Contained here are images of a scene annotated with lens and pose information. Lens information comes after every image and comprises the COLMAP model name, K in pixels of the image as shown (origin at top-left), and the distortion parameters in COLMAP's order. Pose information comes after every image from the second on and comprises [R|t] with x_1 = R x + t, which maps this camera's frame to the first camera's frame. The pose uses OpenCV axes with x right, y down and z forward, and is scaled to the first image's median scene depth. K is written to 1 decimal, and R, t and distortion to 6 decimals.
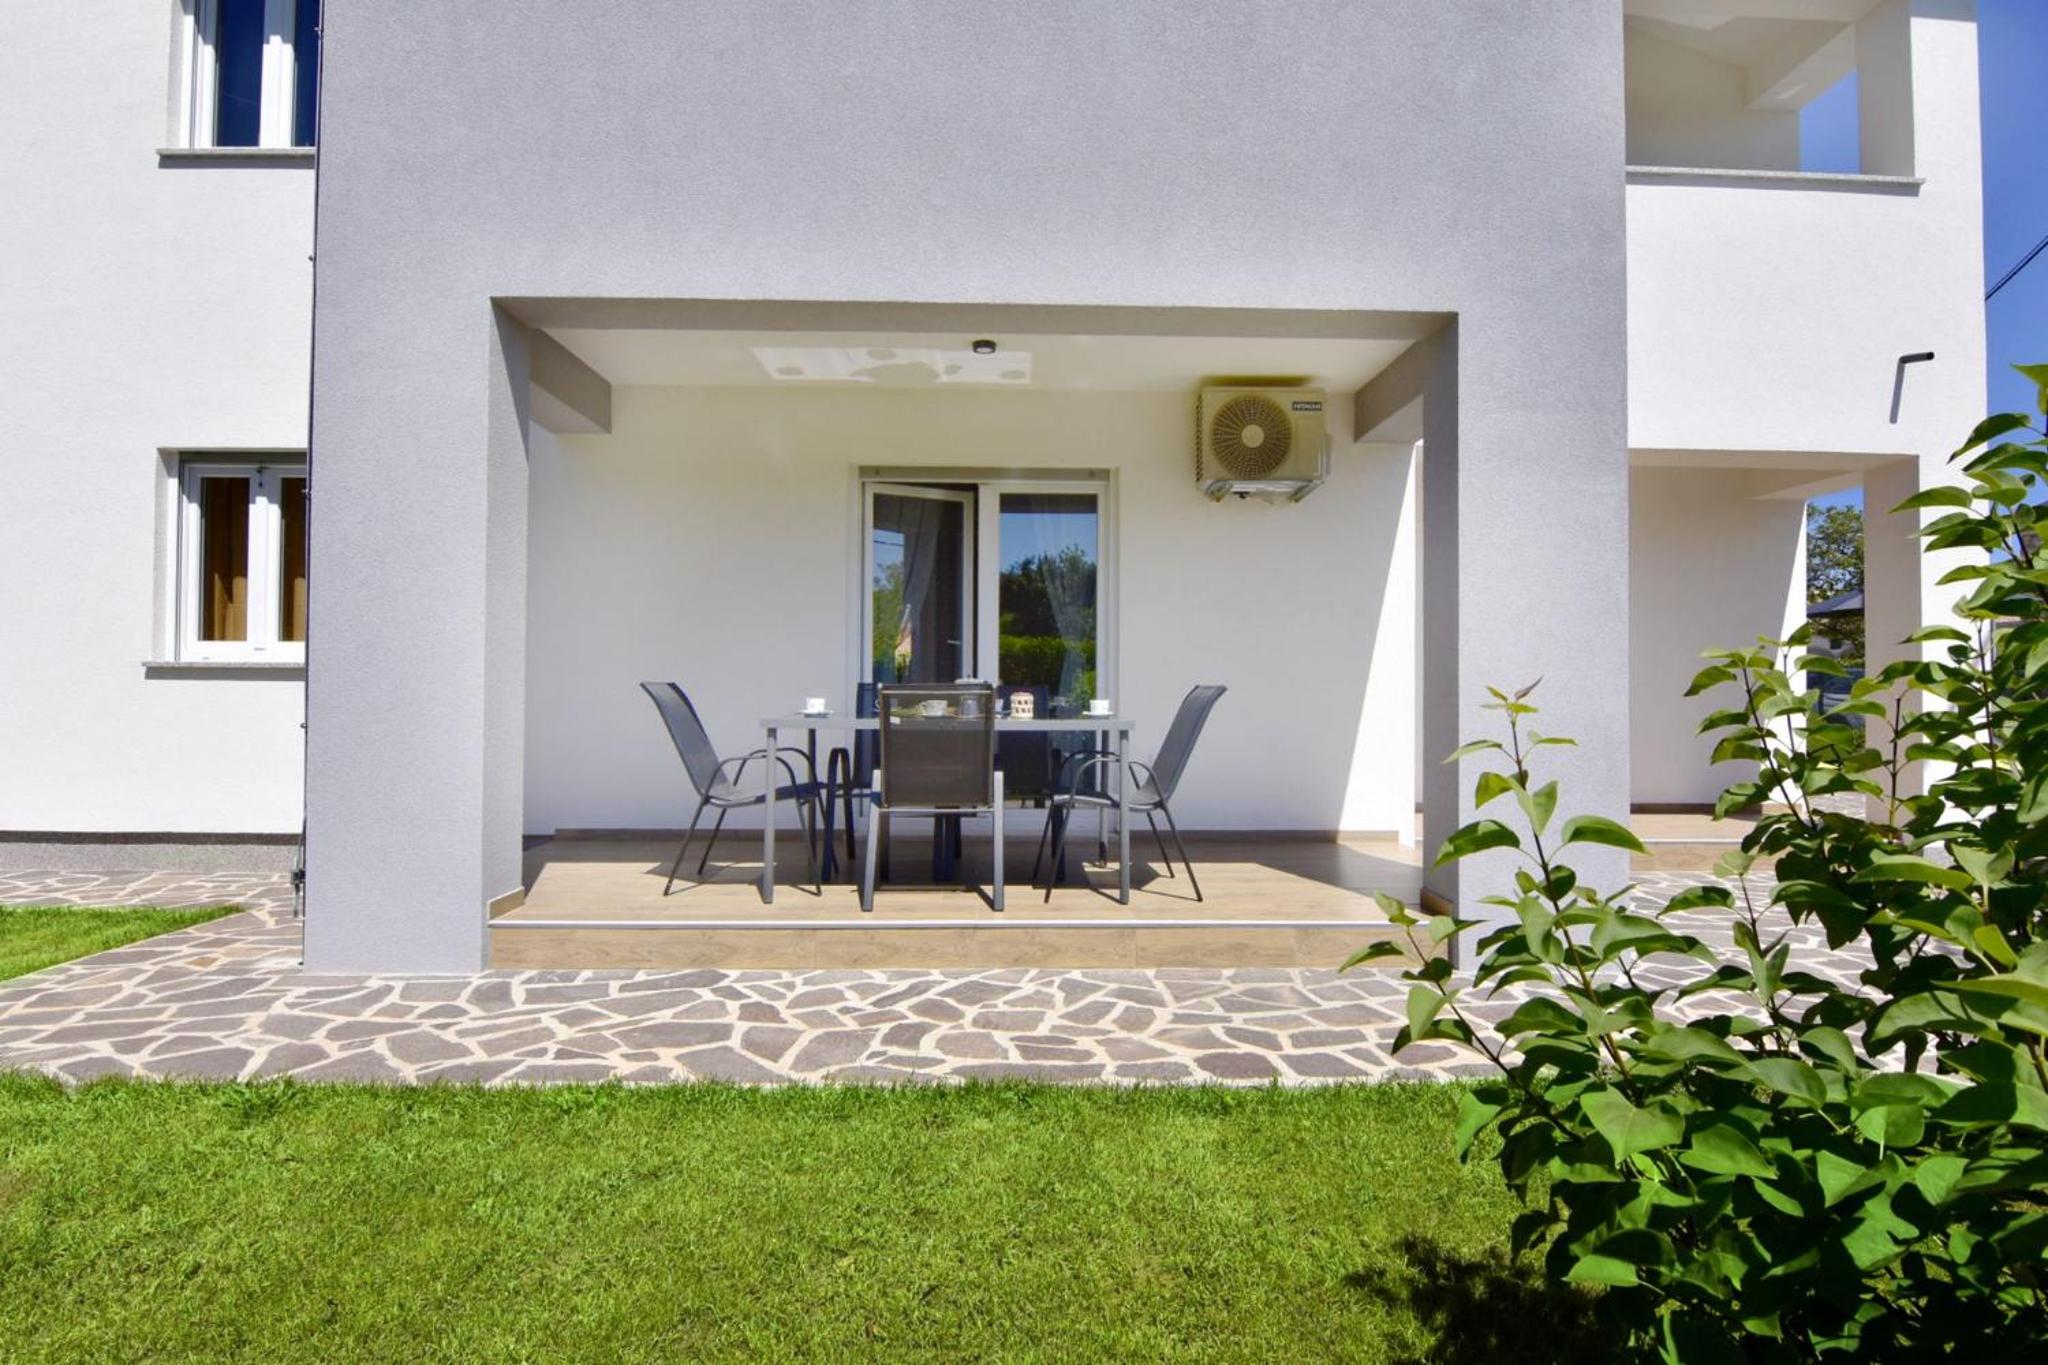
lens RADIAL K [[1006.0, 0, 1024.0], [0, 1006.0, 682.5], [0, 0, 1]] dist [-0.000966, -0.016899]
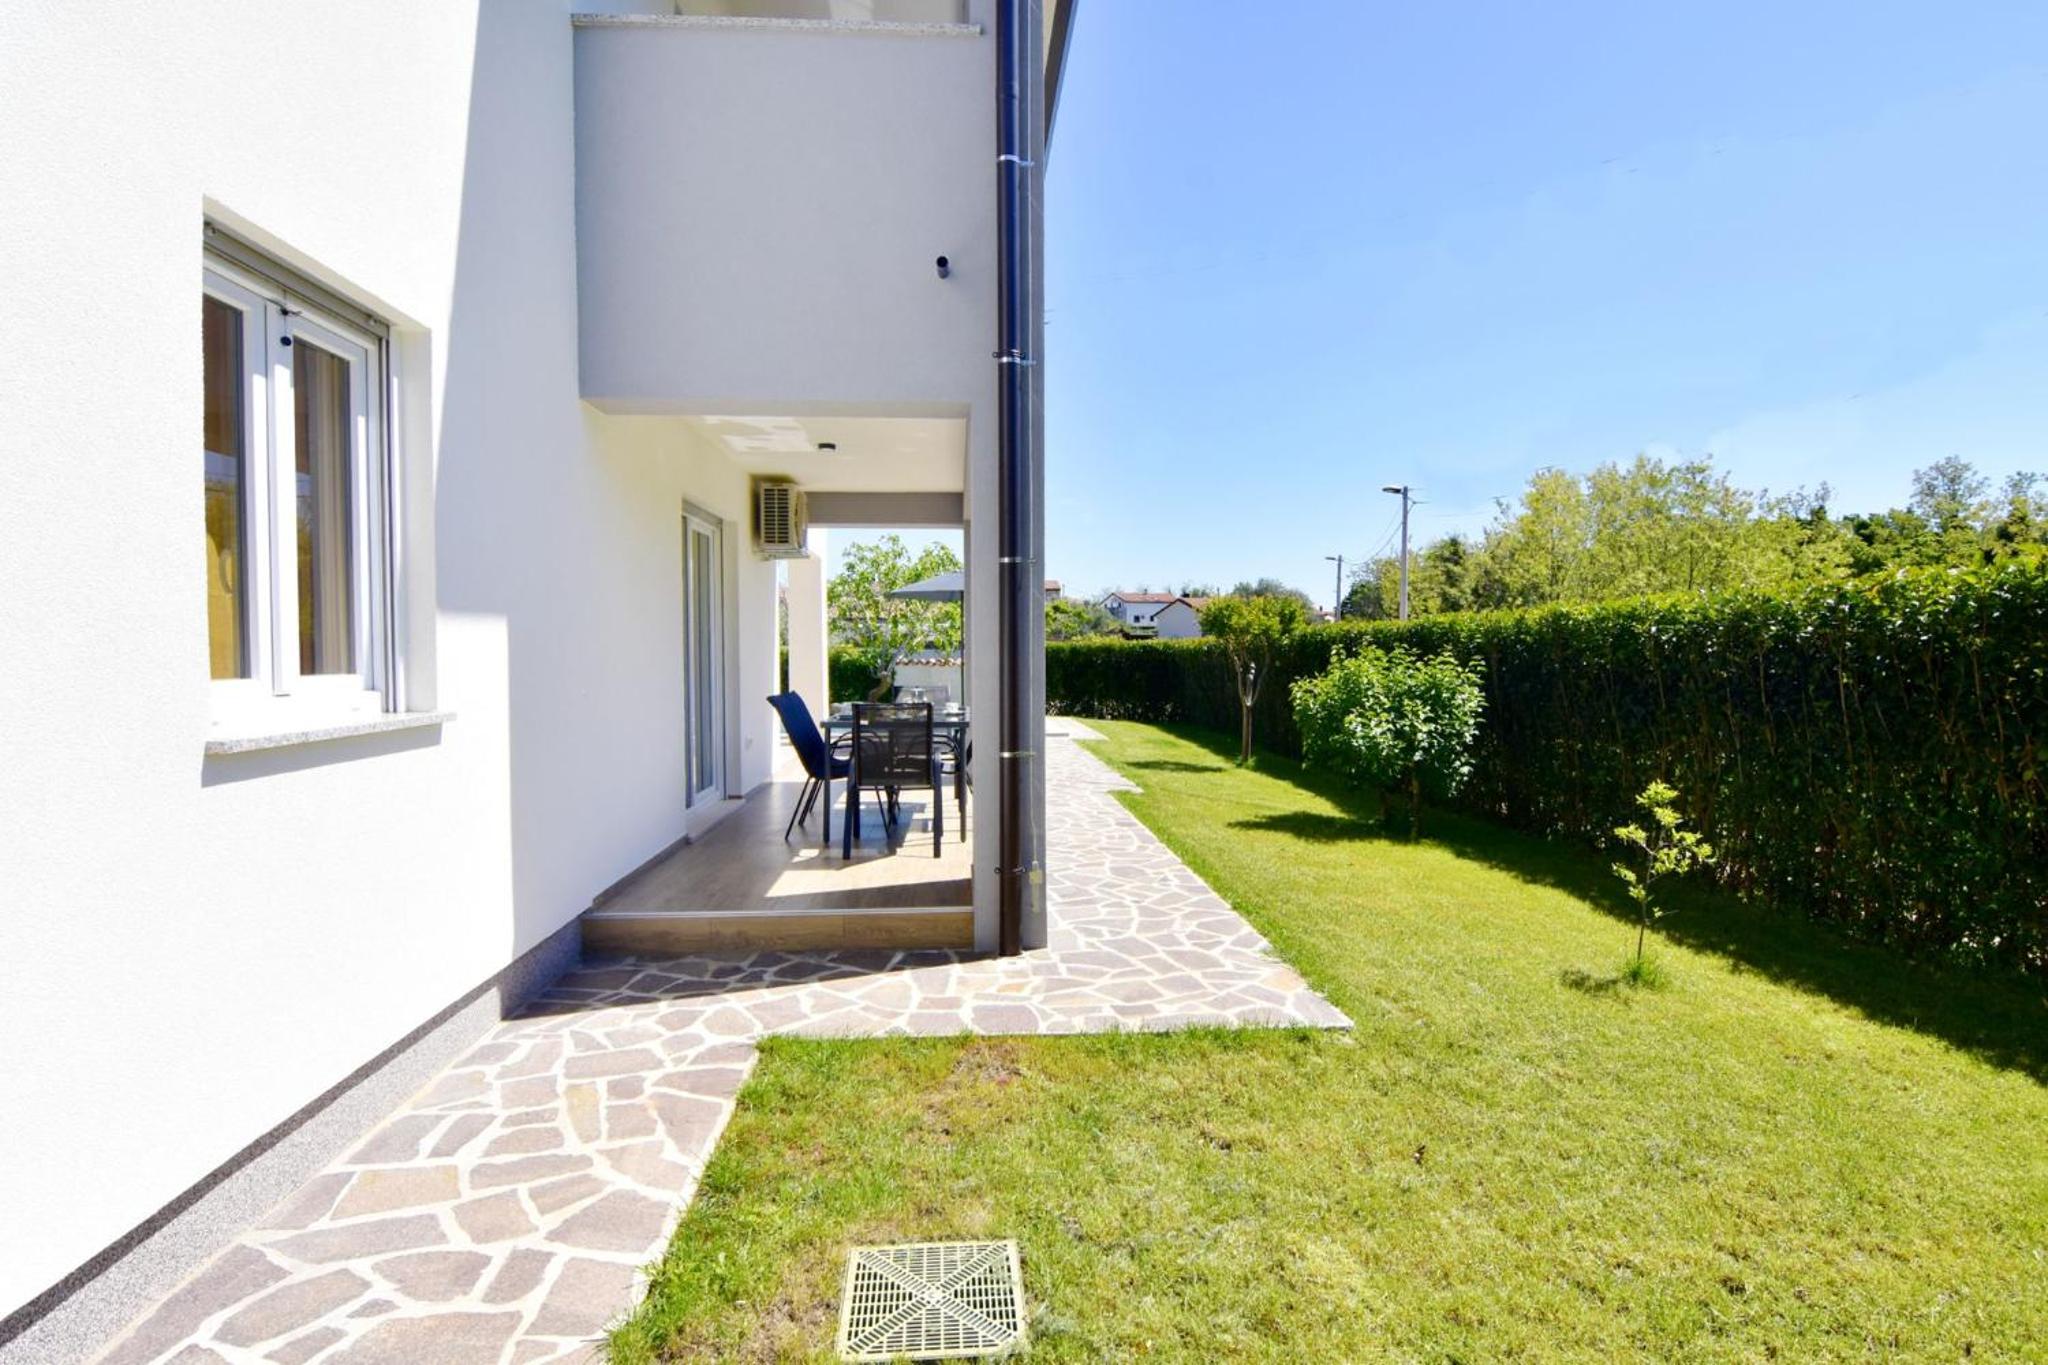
lens RADIAL K [[1020.6, 0, 1024.0], [0, 1020.6, 682.5], [0, 0, 1]] dist [-0.002695, -0.012816]
pose [[-0.026521, -0.036652, 0.998976, -2.202046], [0.026227, 0.998958, 0.037348, -0.086931], [-0.999304, 0.027190, -0.025532, 1.191479]]
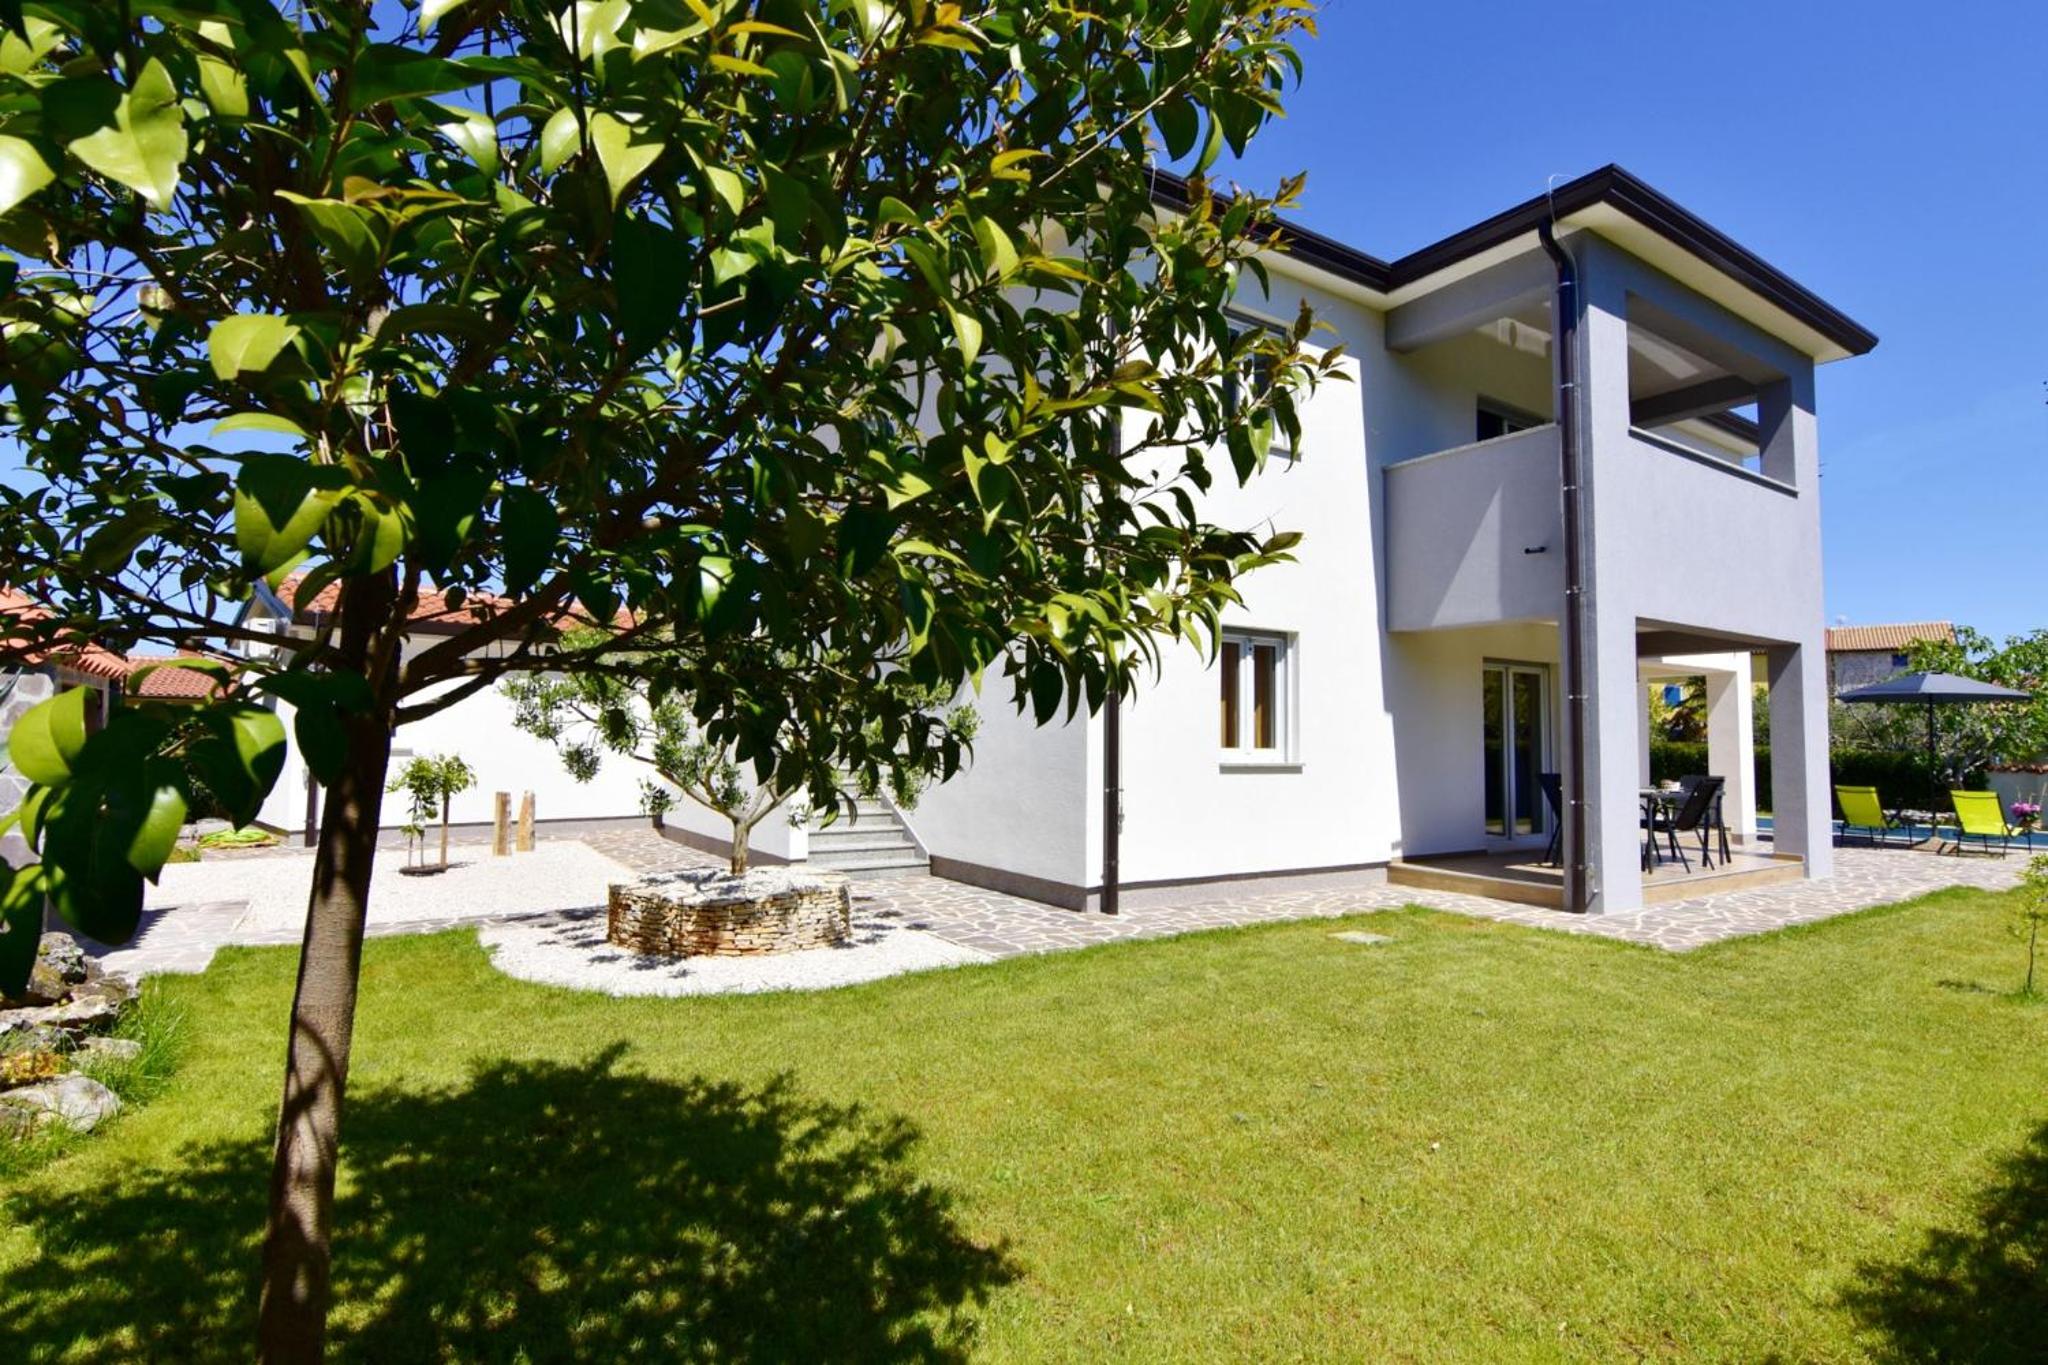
lens RADIAL K [[1006.0, 0, 1024.0], [0, 1006.0, 682.5], [0, 0, 1]] dist [-0.000966, -0.016899]
pose [[0.855040, 0.038904, 0.517100, -3.336456], [0.000114, 0.997168, -0.075211, -0.047814], [-0.518562, 0.064367, 0.852614, -0.284239]]
